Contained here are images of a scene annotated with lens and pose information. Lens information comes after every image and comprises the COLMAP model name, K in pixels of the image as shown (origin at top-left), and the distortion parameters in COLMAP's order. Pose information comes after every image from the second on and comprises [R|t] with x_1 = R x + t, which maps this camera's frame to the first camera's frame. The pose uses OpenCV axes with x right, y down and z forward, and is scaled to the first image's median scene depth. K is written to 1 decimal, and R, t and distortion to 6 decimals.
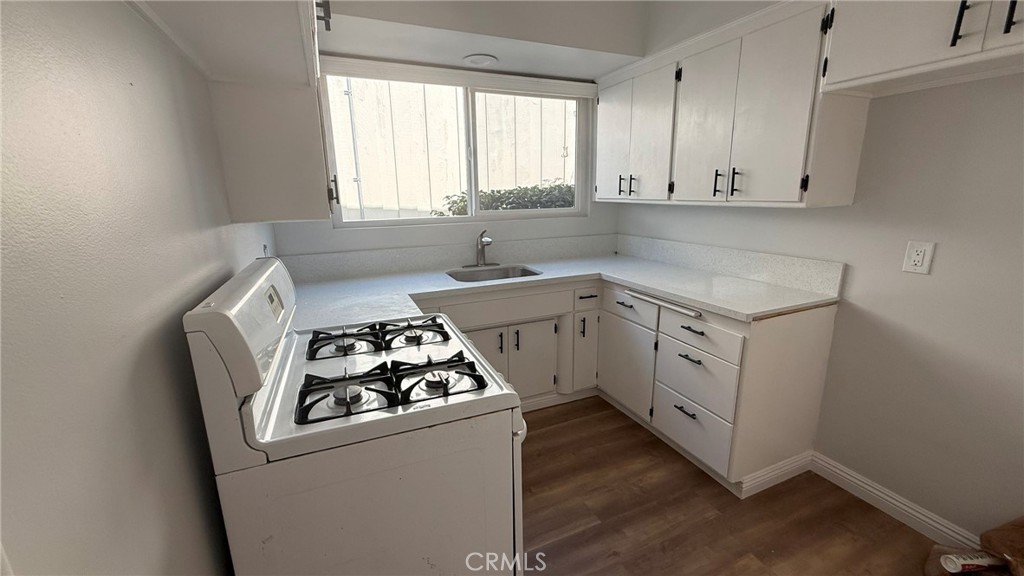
lens RADIAL K [[407.5, 0, 512.0], [0, 407.5, 288.0], [0, 0, 1]] dist [0.000421, -0.000233]
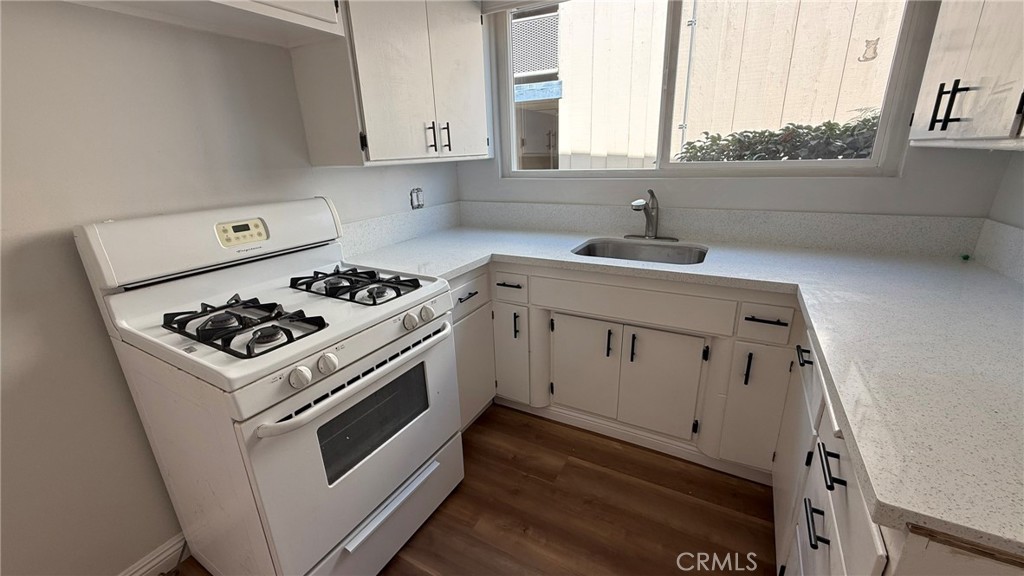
lens RADIAL K [[407.5, 0, 512.0], [0, 407.5, 288.0], [0, 0, 1]] dist [0.000421, -0.000233]
pose [[0.608997, 0.246720, -0.753825, 0.535193], [-0.162183, 0.969046, 0.186136, -0.097317], [0.776414, 0.008901, 0.630160, 0.514651]]
